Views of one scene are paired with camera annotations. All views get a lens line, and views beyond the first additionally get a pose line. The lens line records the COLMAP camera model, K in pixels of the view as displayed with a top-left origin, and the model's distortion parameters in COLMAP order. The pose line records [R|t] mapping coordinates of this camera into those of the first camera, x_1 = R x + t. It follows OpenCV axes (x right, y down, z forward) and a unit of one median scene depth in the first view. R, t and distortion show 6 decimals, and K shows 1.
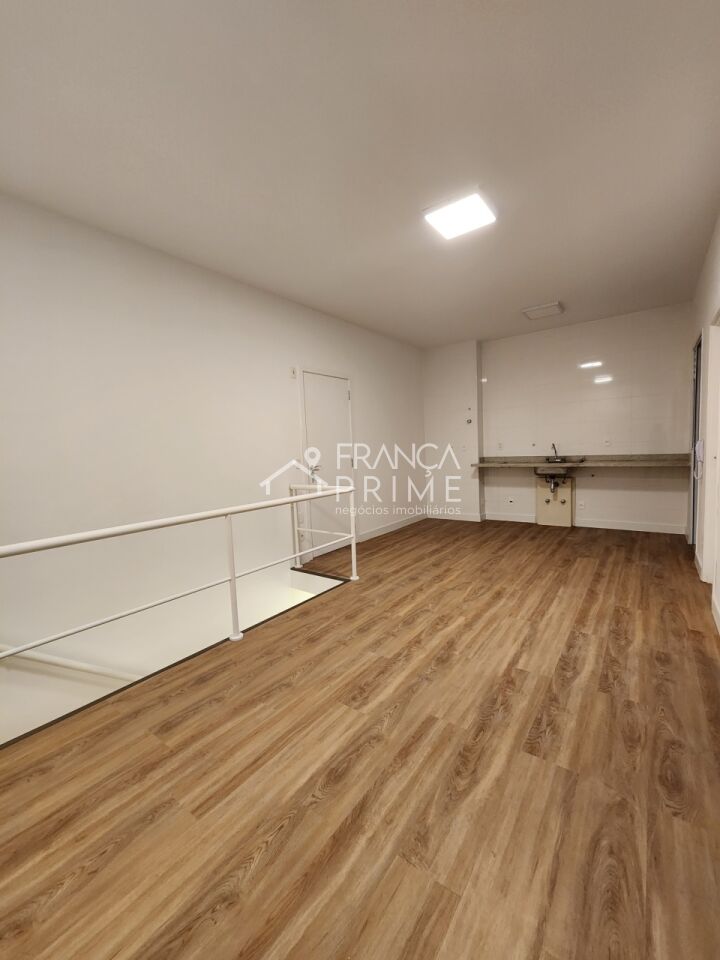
lens RADIAL K [[391.9, 0, 364.0], [0, 391.9, 478.2], [0, 0, 1]] dist [-0.000423, -0.000616]
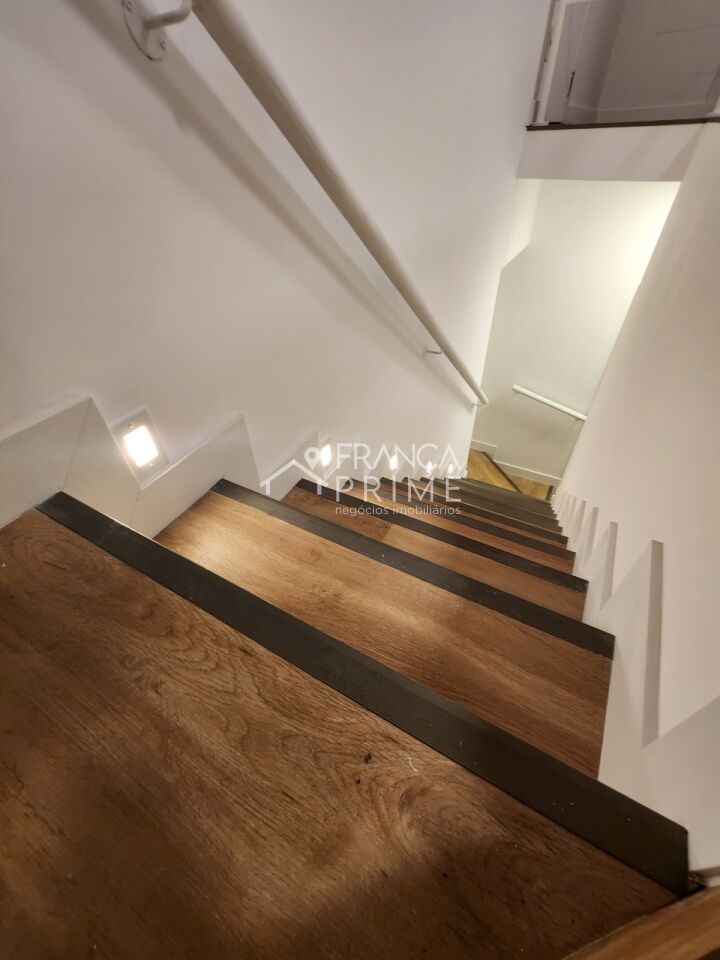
lens RADIAL K [[391.9, 0, 364.0], [0, 391.9, 478.2], [0, 0, 1]] dist [-0.000423, -0.000616]
pose [[0.992518, -0.075007, 0.096348, -0.669470], [0.003352, 0.805517, 0.592564, 0.416249], [-0.122056, -0.587807, 0.799741, 0.530058]]
